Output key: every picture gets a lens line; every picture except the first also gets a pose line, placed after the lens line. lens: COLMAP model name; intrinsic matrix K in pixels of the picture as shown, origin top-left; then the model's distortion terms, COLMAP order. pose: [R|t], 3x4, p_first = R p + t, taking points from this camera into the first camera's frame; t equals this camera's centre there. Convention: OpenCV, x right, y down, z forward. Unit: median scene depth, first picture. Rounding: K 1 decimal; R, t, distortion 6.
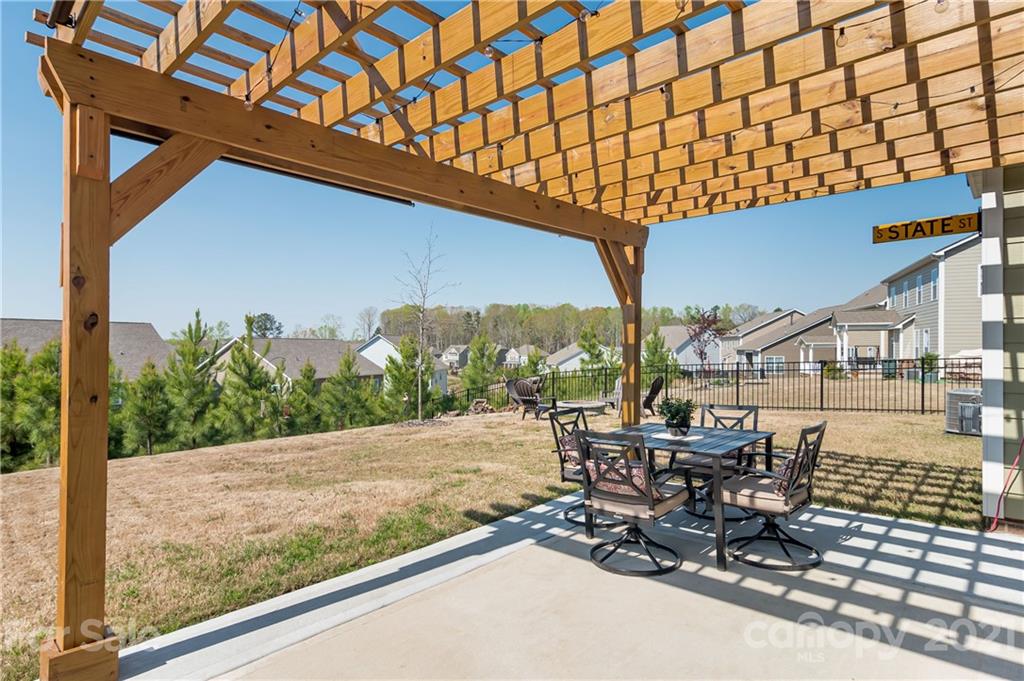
lens RADIAL K [[559.5, 0, 514.4], [0, 559.5, 343.1], [0, 0, 1]] dist [0.003992, 0.001670]
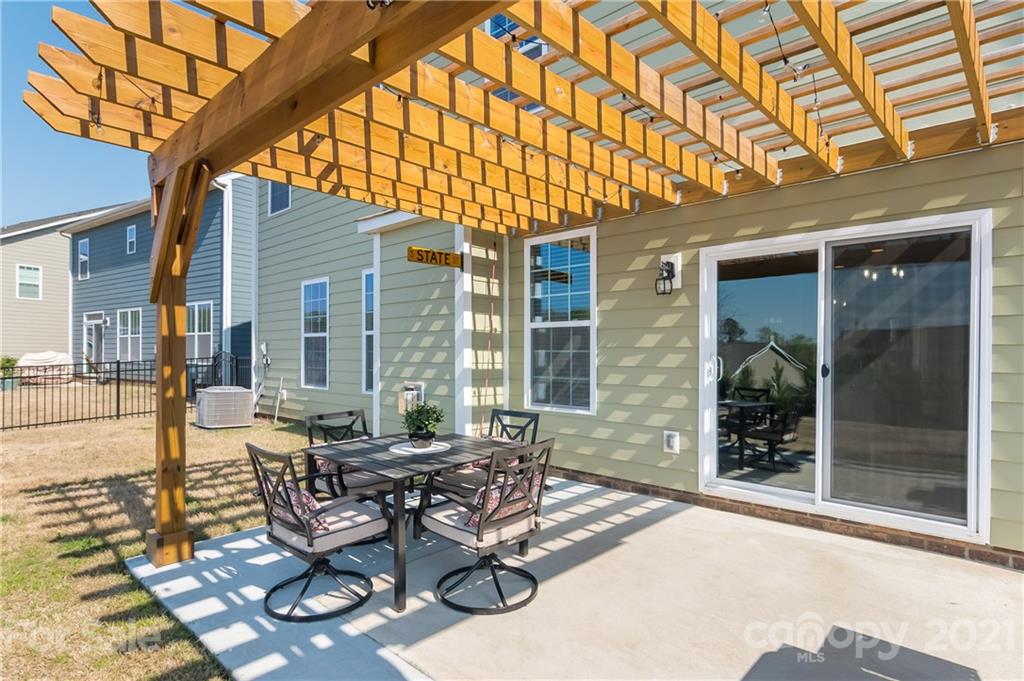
lens RADIAL K [[559.5, 0, 514.6], [0, 559.5, 343.9], [0, 0, 1]] dist [0.003992, 0.001670]
pose [[0.023651, 0.006364, 0.999700, -0.626253], [-0.002715, 0.999976, -0.006302, 0.005765], [-0.999717, -0.002565, 0.023668, 0.859092]]
